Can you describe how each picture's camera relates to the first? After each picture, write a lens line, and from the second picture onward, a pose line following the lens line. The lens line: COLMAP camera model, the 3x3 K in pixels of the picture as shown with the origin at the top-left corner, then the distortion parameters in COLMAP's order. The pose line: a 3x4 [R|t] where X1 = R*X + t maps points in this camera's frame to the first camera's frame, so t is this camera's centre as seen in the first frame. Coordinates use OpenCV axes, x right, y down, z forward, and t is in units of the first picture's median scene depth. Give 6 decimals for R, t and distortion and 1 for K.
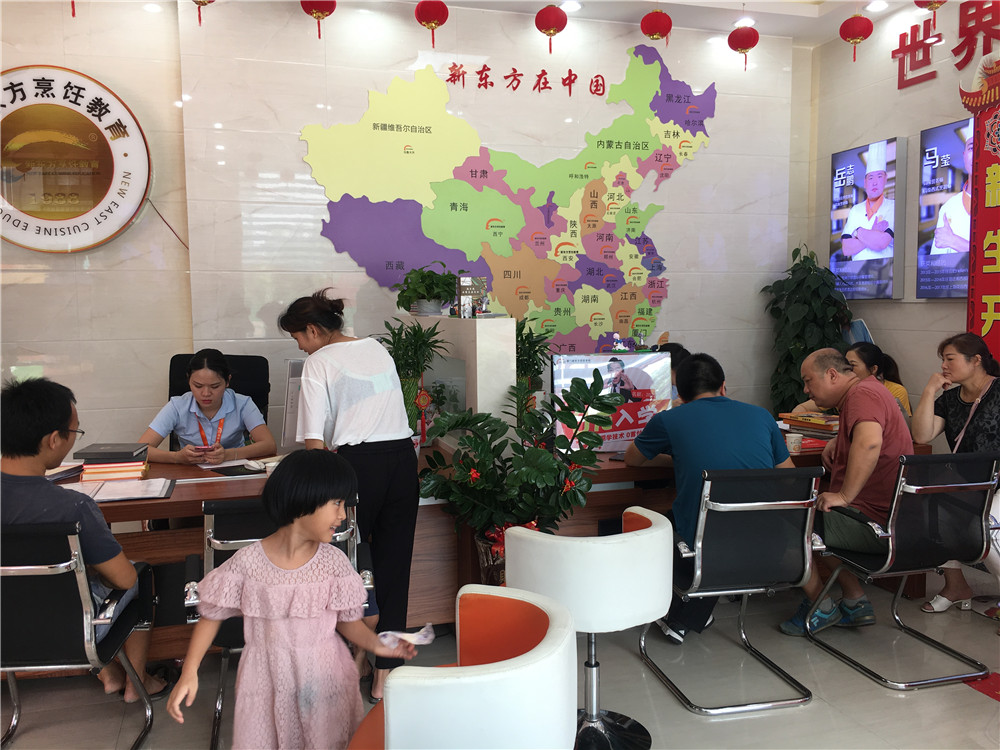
lens RADIAL K [[840.3, 0, 500.0], [0, 840.3, 375.0], [0, 0, 1]] dist [0.096237, -0.125115]
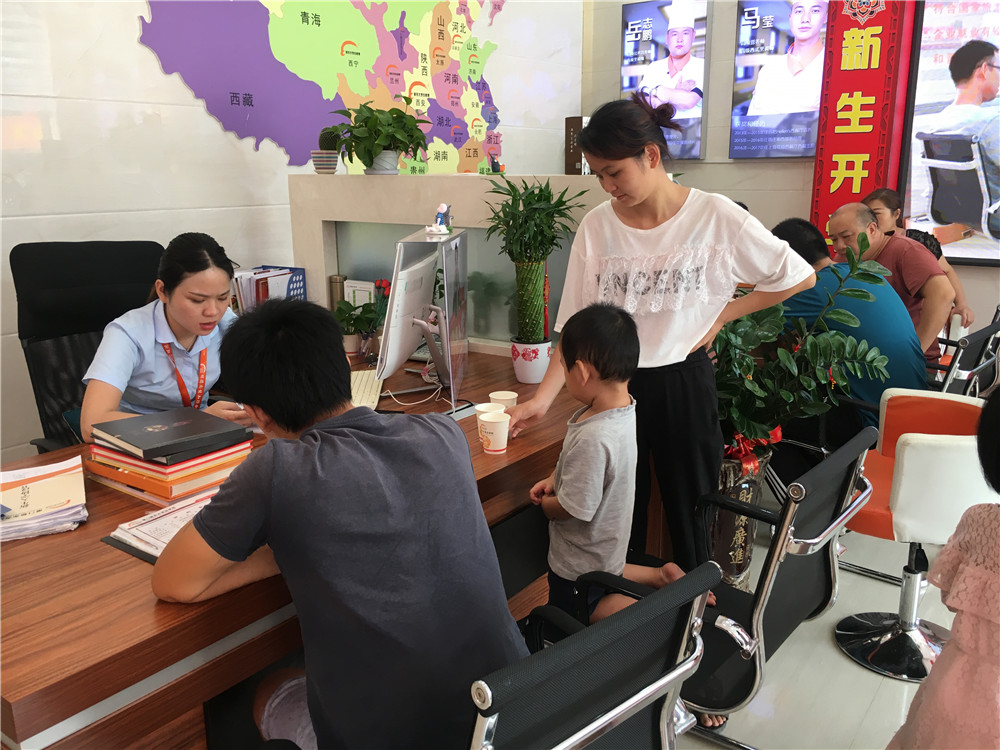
lens RADIAL K [[840.3, 0, 500.0], [0, 840.3, 375.0], [0, 0, 1]] dist [0.096237, -0.125115]
pose [[0.804034, -0.137872, 0.578378, -0.366235], [0.047650, 0.984557, 0.168455, -0.015522], [-0.592672, -0.107884, 0.798186, 0.283743]]
